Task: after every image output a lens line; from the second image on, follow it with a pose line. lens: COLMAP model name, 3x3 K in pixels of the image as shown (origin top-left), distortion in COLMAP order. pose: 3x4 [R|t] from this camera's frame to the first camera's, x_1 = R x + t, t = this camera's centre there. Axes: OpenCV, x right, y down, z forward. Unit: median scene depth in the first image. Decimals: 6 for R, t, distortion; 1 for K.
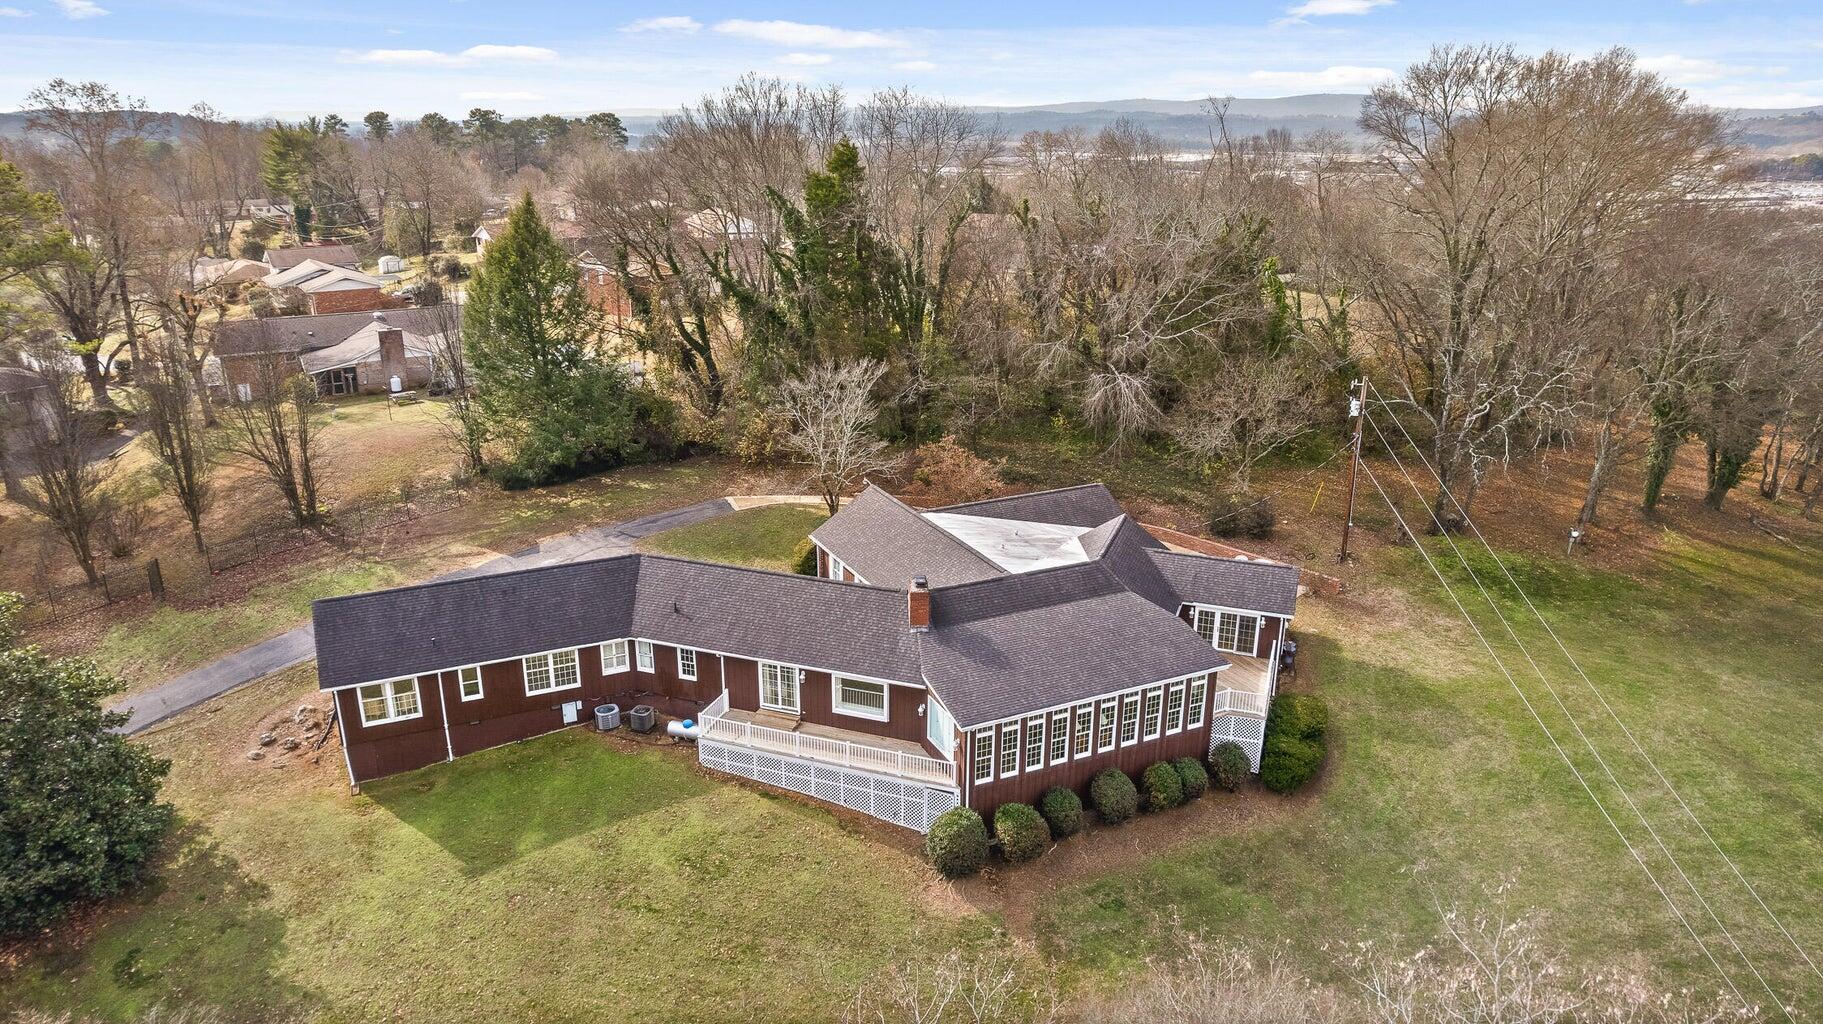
lens RADIAL K [[1172.0, 0, 913.3], [0, 1172.0, 531.8], [0, 0, 1]] dist [-0.082466, 0.073453]
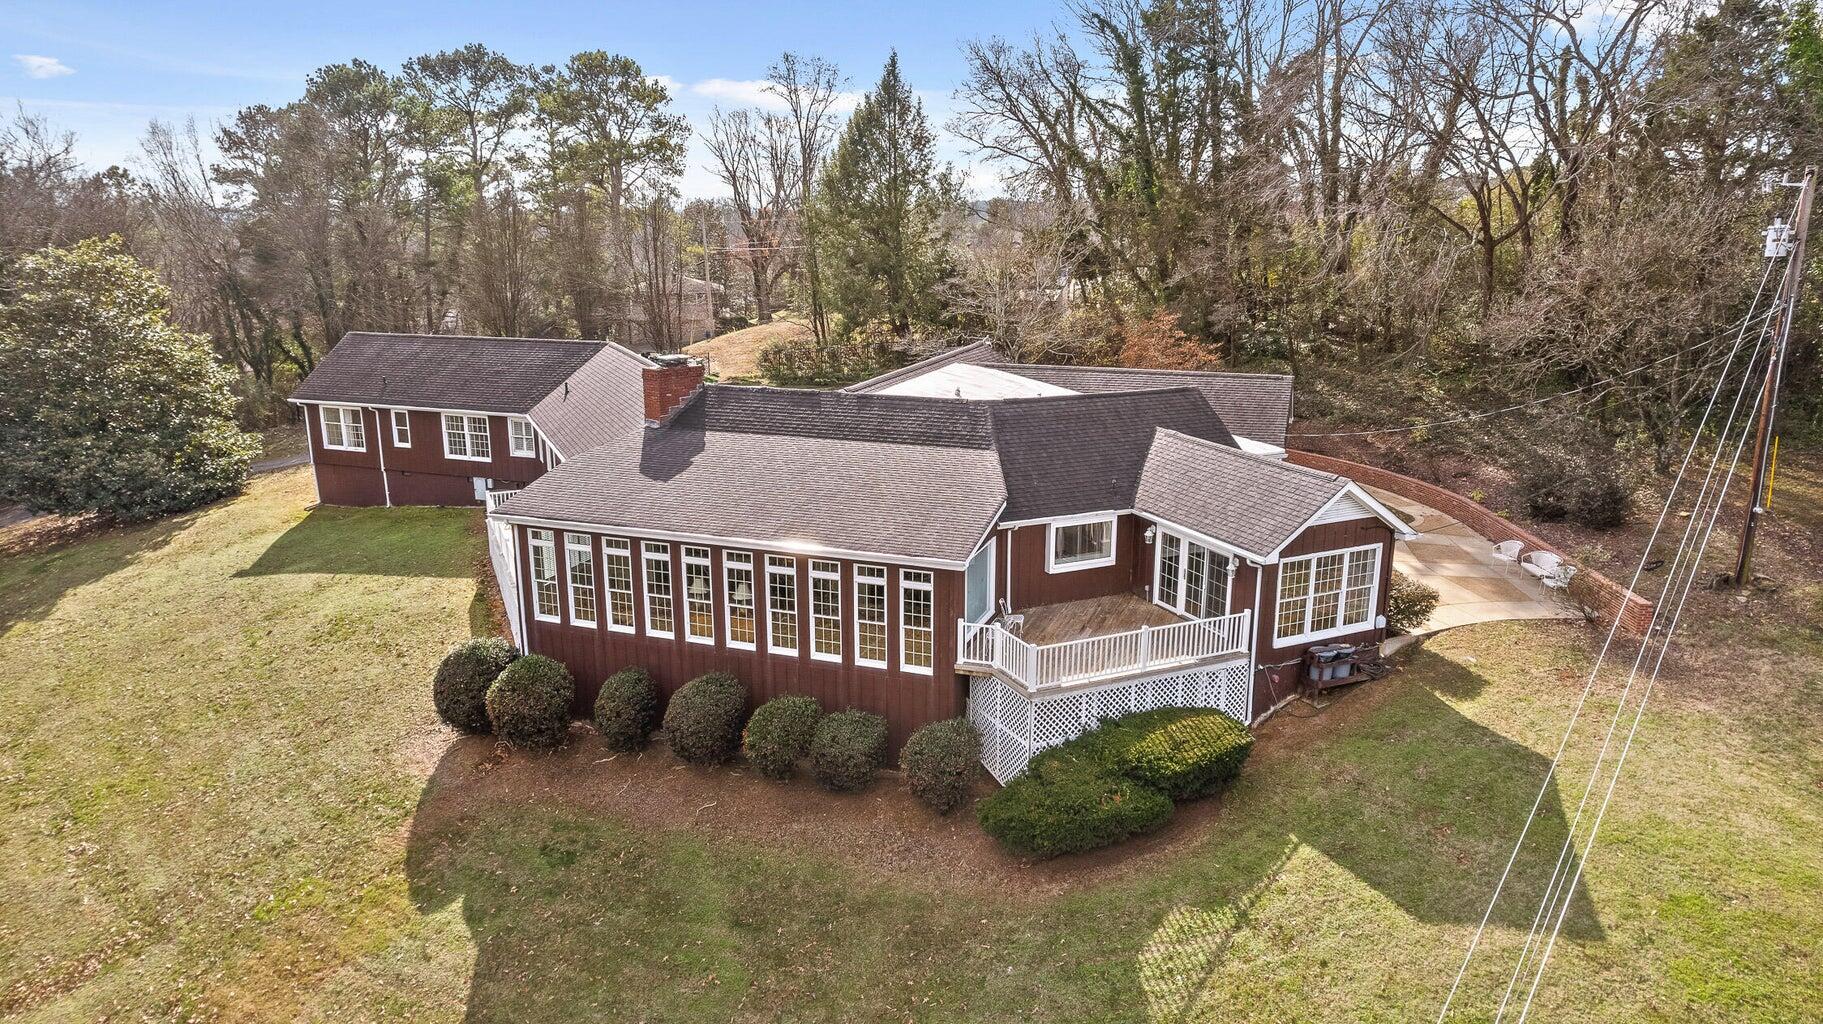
lens RADIAL K [[1172.0, 0, 913.3], [0, 1172.0, 531.8], [0, 0, 1]] dist [-0.082466, 0.073453]
pose [[0.695248, 0.180514, -0.695733, 0.597692], [-0.234620, 0.971926, 0.017719, 0.093964], [0.679399, 0.150914, 0.718082, 0.590030]]
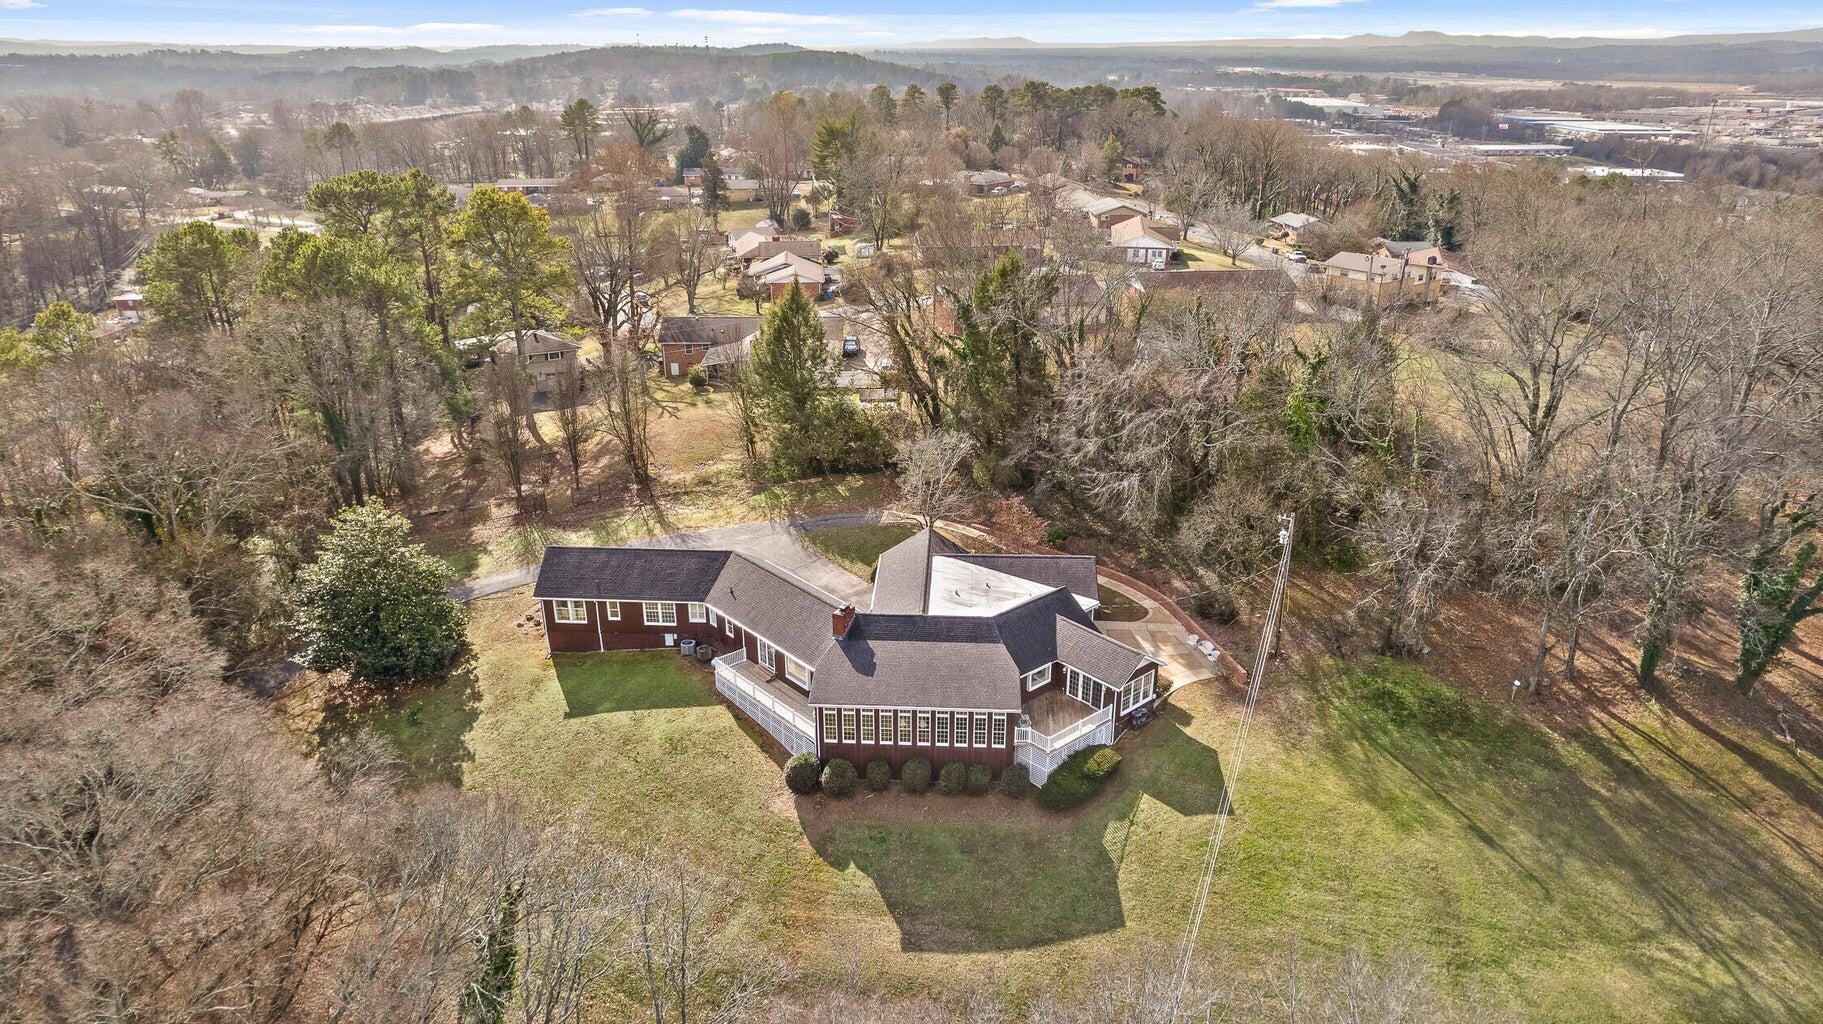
lens RADIAL K [[1172.0, 0, 913.3], [0, 1172.0, 531.8], [0, 0, 1]] dist [-0.082466, 0.073453]
pose [[0.875211, 0.180859, -0.448660, 0.733733], [-0.156330, 0.983459, 0.091484, -0.203895], [0.457785, -0.009929, 0.889008, -0.314676]]
